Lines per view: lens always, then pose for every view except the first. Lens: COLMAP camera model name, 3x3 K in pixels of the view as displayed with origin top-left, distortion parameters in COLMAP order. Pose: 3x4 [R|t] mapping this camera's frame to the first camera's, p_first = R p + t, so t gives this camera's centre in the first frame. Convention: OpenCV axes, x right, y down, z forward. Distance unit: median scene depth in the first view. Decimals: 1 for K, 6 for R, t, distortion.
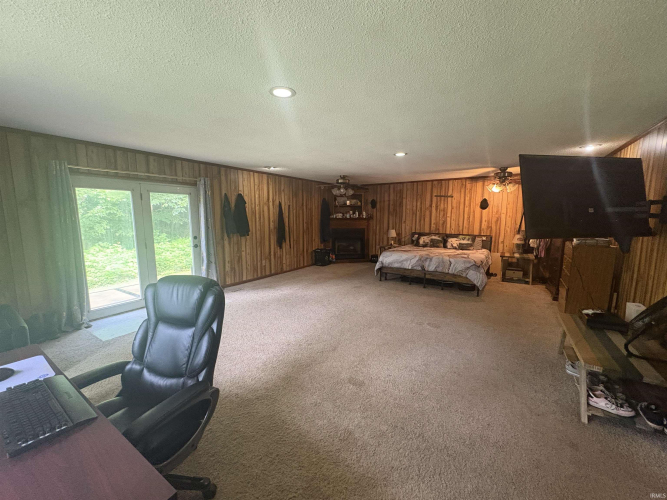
lens RADIAL K [[266.2, 0, 334.5], [0, 266.2, 249.7], [0, 0, 1]] dist [0.002173, -0.000437]
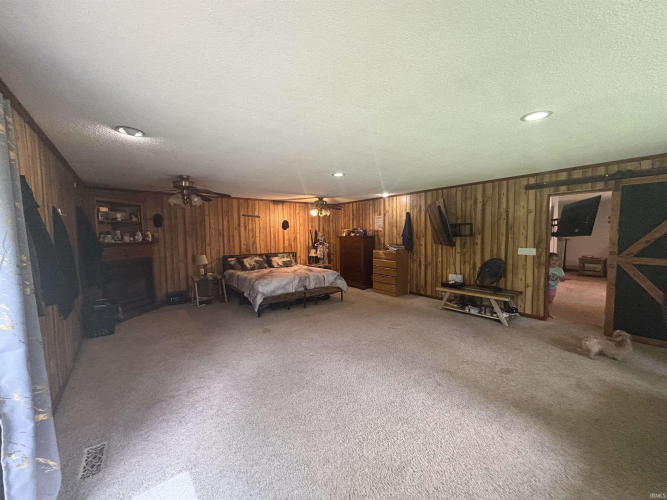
lens RADIAL K [[266.2, 0, 333.7], [0, 266.2, 249.7], [0, 0, 1]] dist [0.002173, -0.000437]
pose [[0.324397, -0.064384, 0.943727, -0.476782], [0.136699, 0.990399, 0.020579, -0.066590], [-0.935992, 0.122331, 0.330083, 0.473462]]
